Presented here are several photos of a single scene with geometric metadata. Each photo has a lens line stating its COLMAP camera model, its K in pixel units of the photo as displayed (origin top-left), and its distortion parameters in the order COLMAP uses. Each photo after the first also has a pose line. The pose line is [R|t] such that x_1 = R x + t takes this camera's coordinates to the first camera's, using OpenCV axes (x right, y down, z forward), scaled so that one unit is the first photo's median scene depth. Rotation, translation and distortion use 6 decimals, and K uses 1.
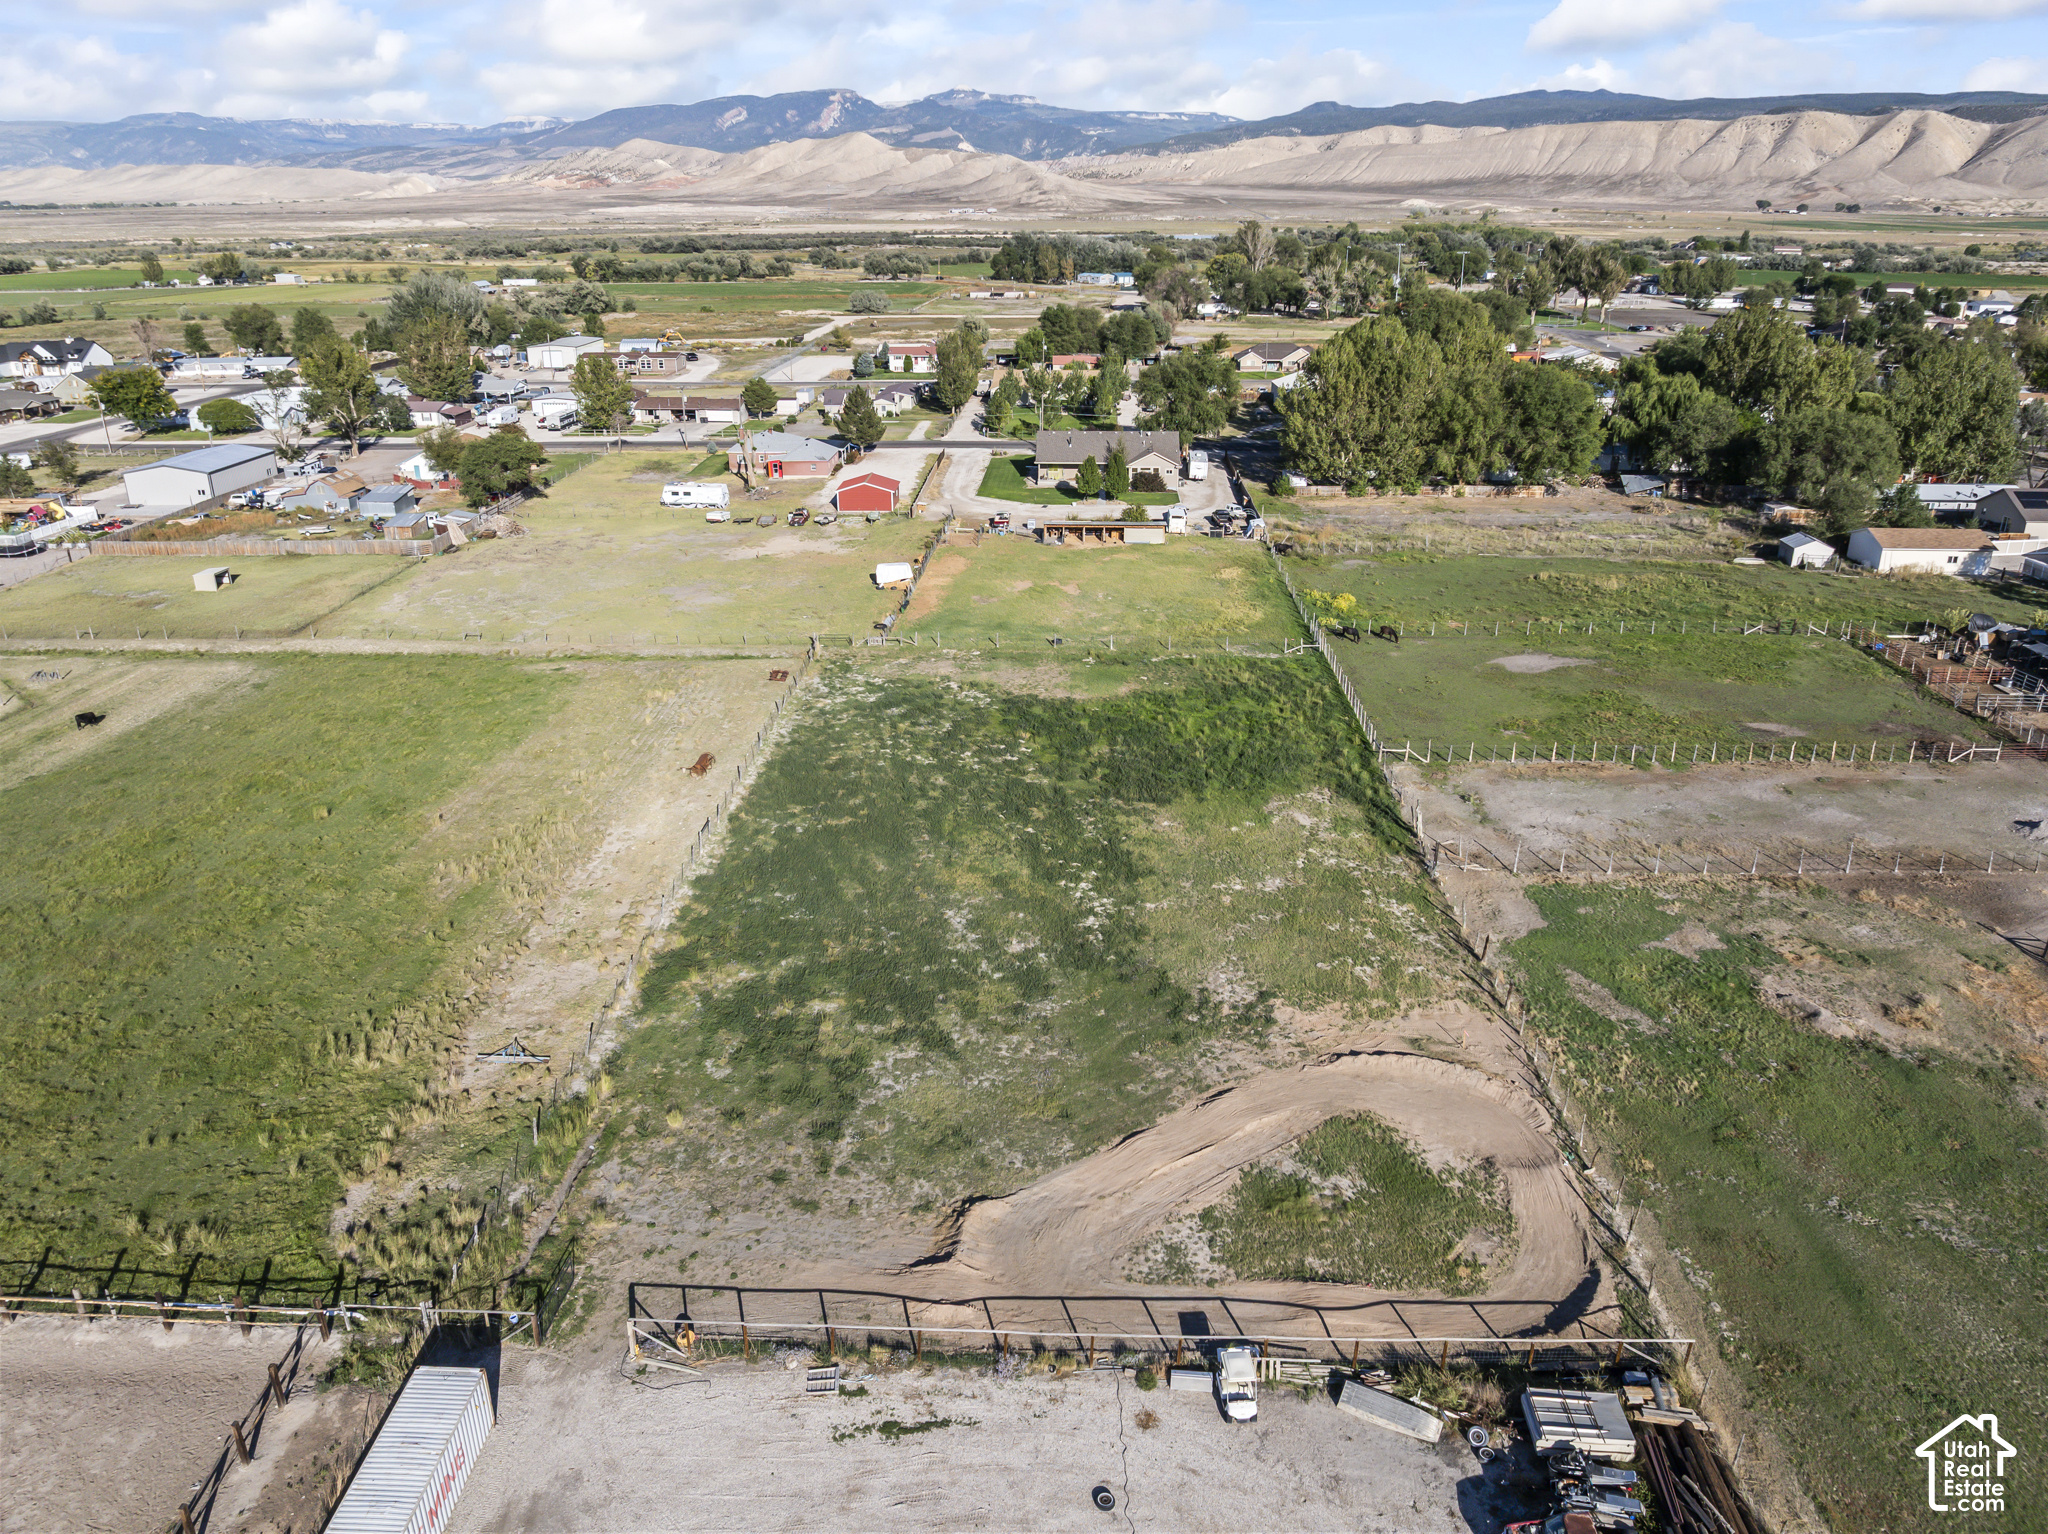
lens RADIAL K [[1434.9, 0, 1035.3], [0, 1434.9, 758.7], [0, 0, 1]] dist [-0.035677, -0.002428]
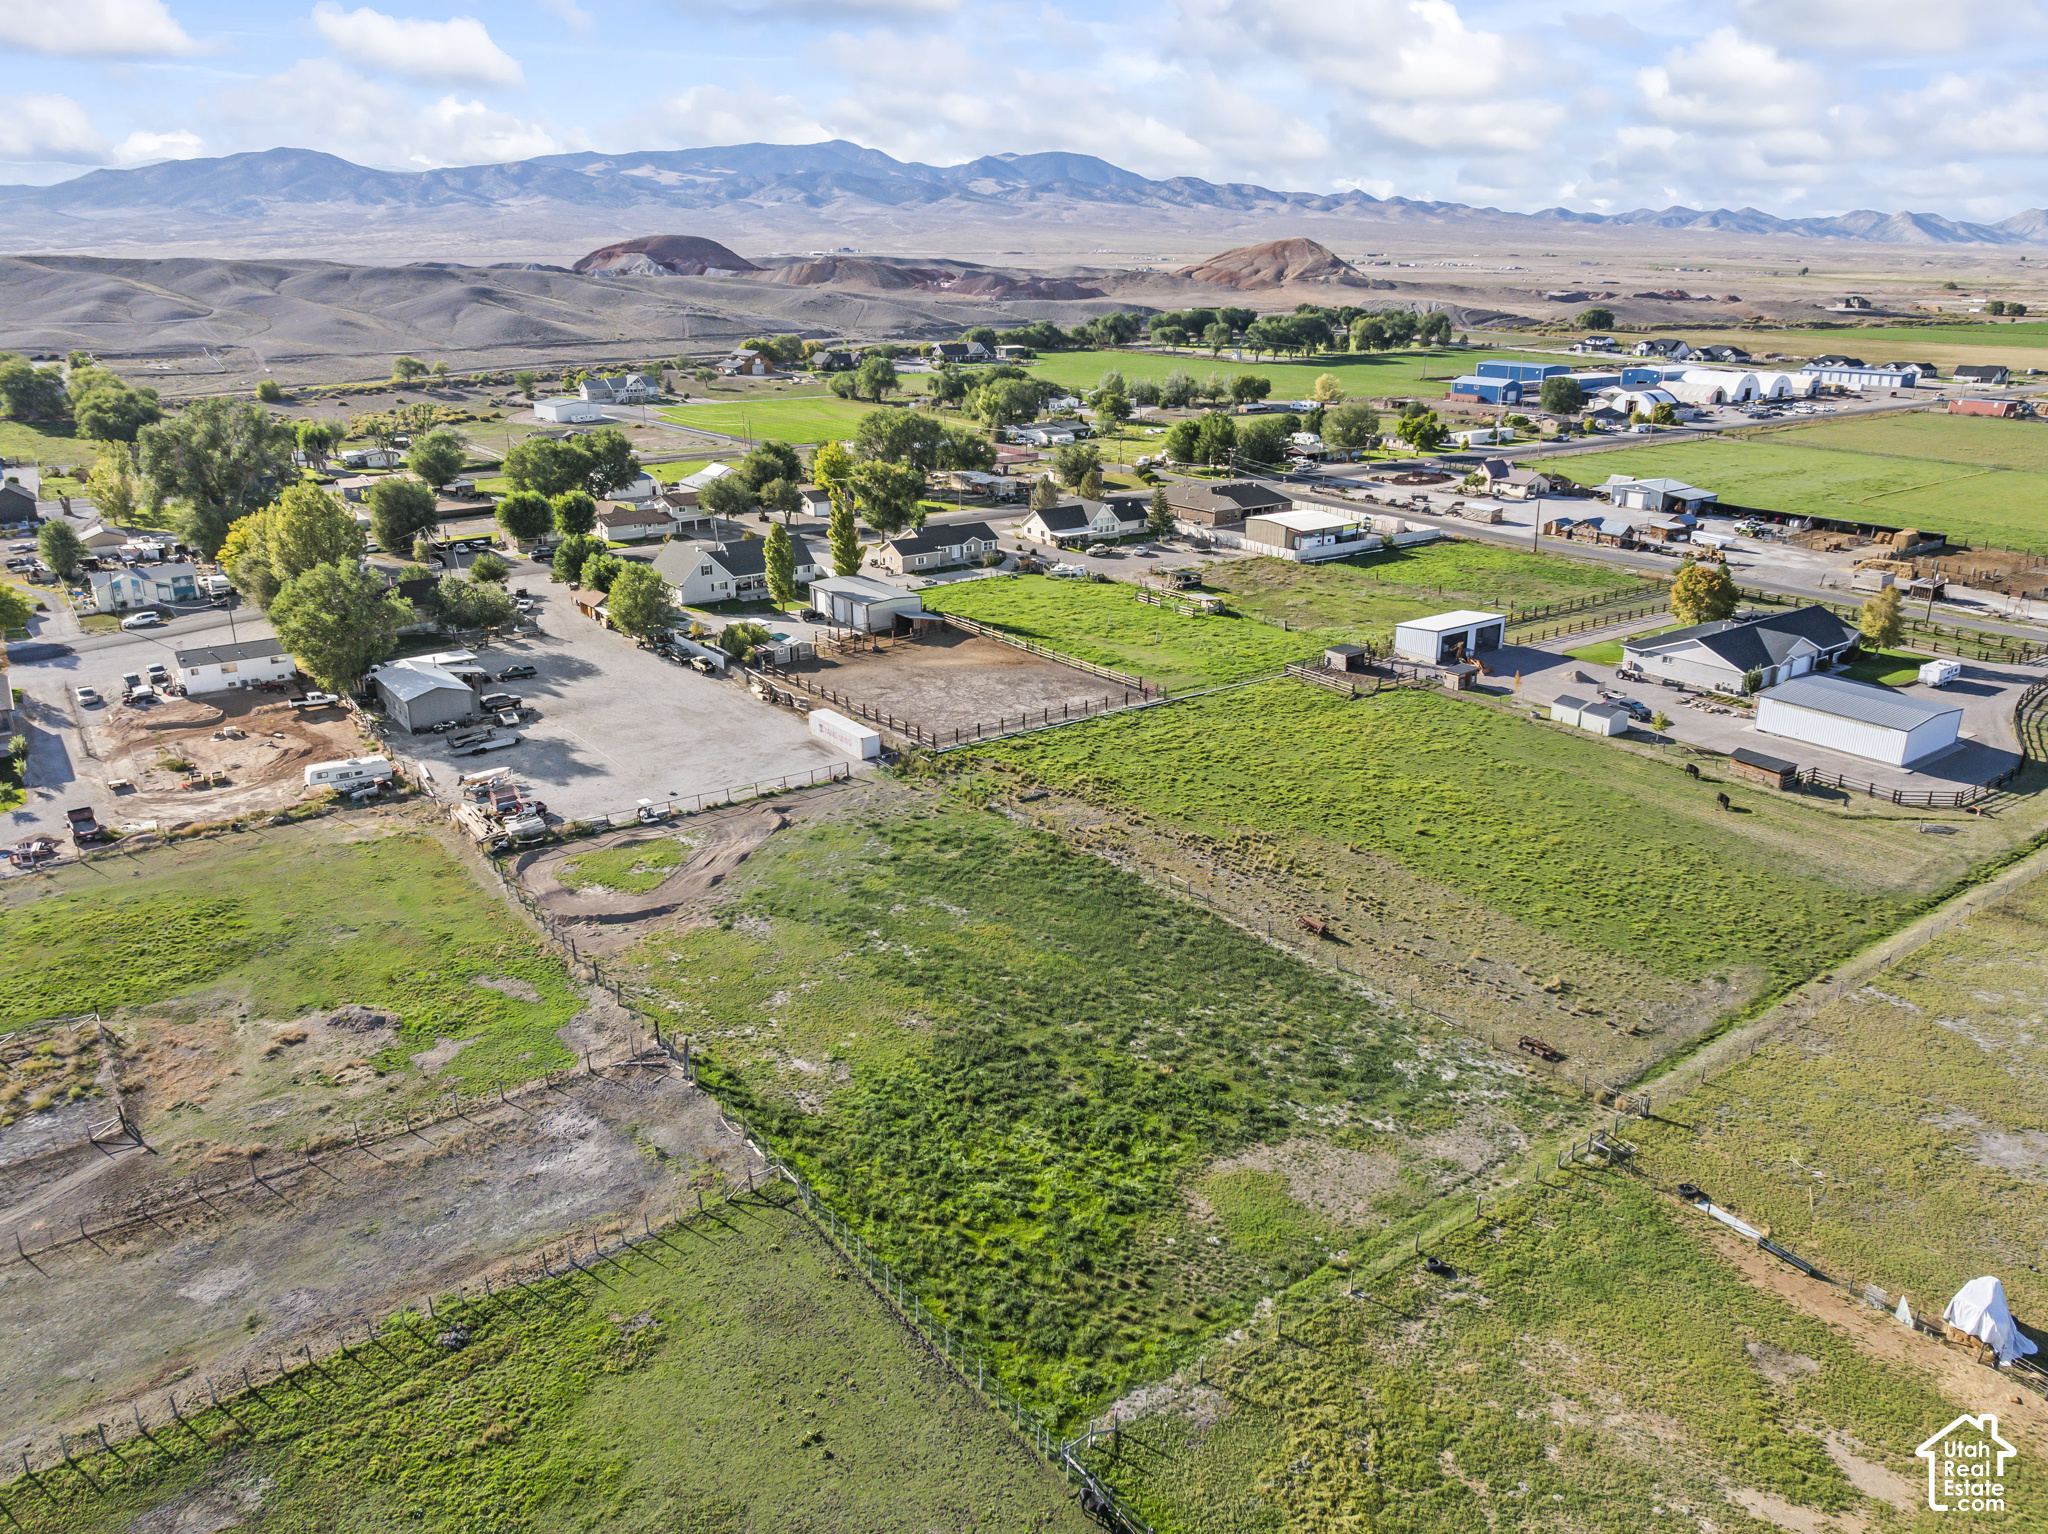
lens RADIAL K [[1430.0, 0, 1034.5], [0, 1430.0, 764.4], [0, 0, 1]] dist [-0.009919, -0.063927]
pose [[-0.783965, 0.209952, -0.584225, 0.724302], [-0.223438, 0.782585, 0.581065, -0.894605], [0.579201, 0.586073, -0.566608, 1.852749]]
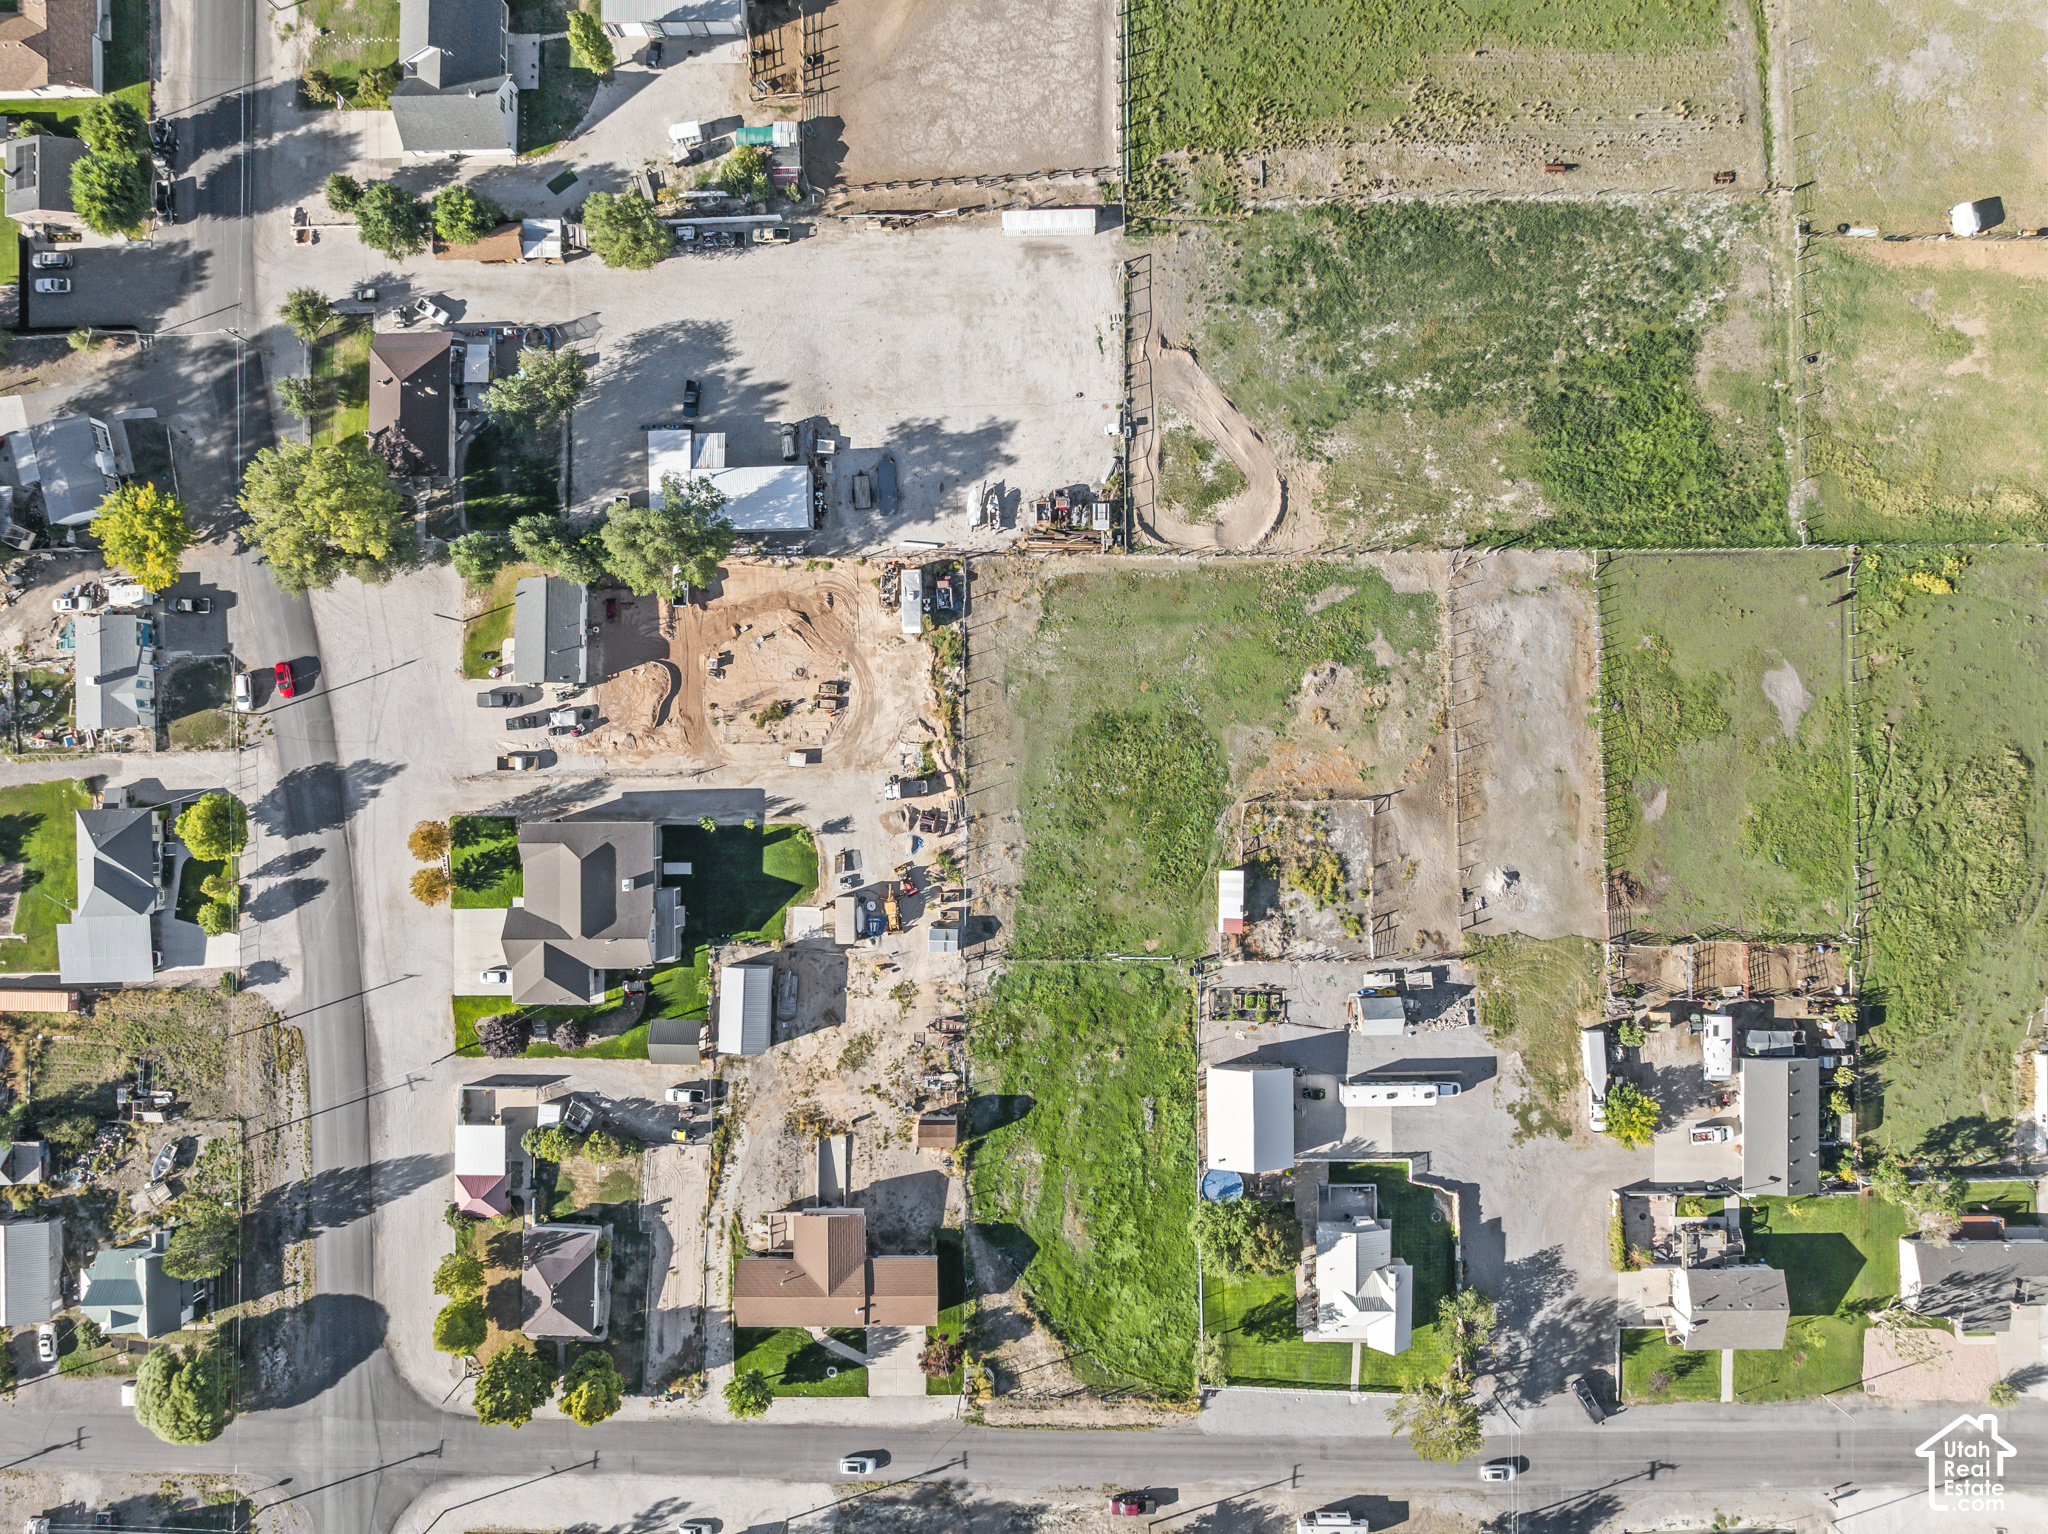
lens RADIAL K [[1427.9, 0, 1033.2], [0, 1427.9, 765.9], [0, 0, 1]] dist [-0.032932, -0.007810]
pose [[0.045976, 0.998859, -0.012928, 0.648267], [-0.349269, 0.028198, 0.936598, -1.799927], [0.935894, -0.038545, 0.350167, -0.320034]]
